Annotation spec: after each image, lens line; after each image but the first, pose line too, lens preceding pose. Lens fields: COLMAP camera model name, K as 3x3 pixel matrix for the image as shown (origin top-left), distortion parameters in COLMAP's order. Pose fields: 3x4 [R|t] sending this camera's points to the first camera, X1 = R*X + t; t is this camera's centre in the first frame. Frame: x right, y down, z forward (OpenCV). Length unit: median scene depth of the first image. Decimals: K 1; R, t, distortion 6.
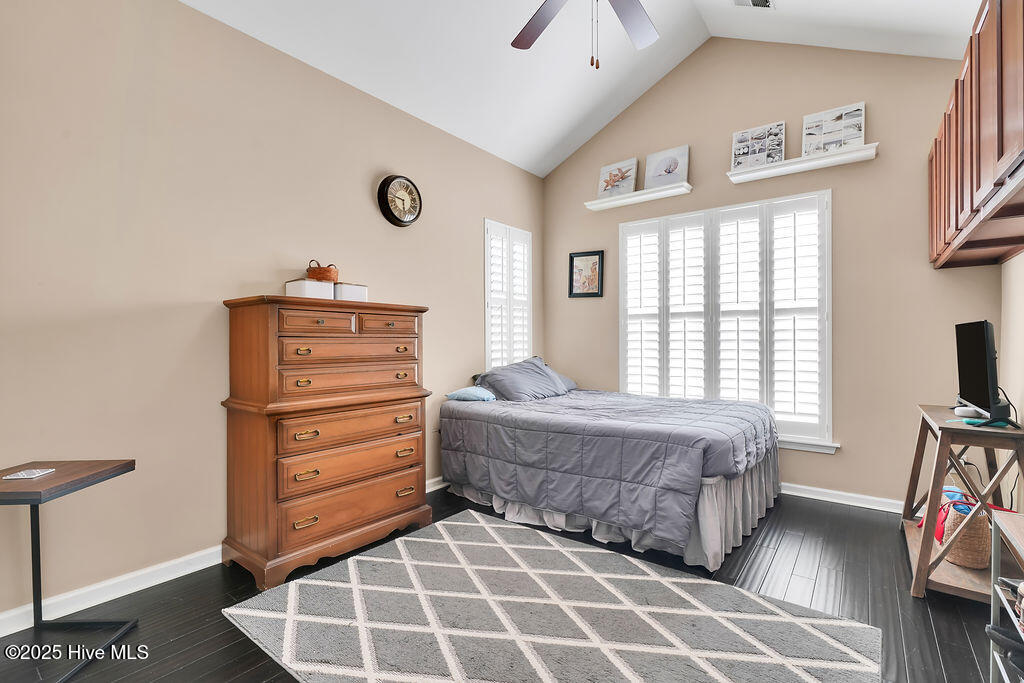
lens RADIAL K [[469.7, 0, 515.6], [0, 469.7, 341.6], [0, 0, 1]] dist [-0.001926, 0.000530]
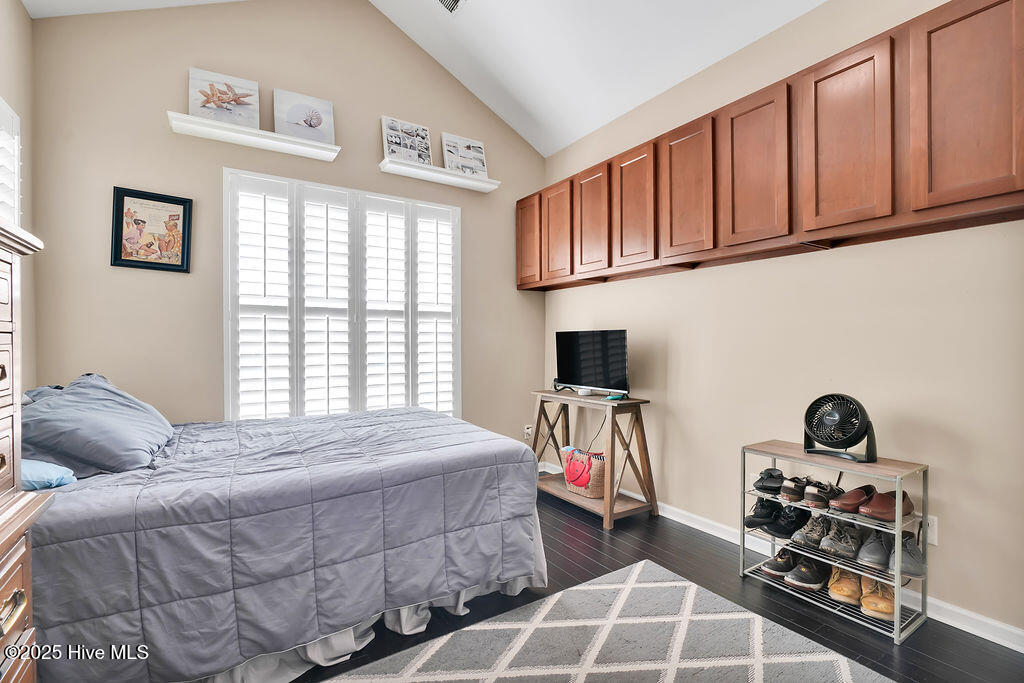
lens RADIAL K [[469.7, 0, 515.6], [0, 469.7, 341.6], [0, 0, 1]] dist [-0.001926, 0.000530]
pose [[0.343651, 0.001361, 0.939096, -0.301328], [-0.000259, 0.999999, -0.001354, -0.003681], [-0.939097, 0.000222, 0.343651, 0.442943]]
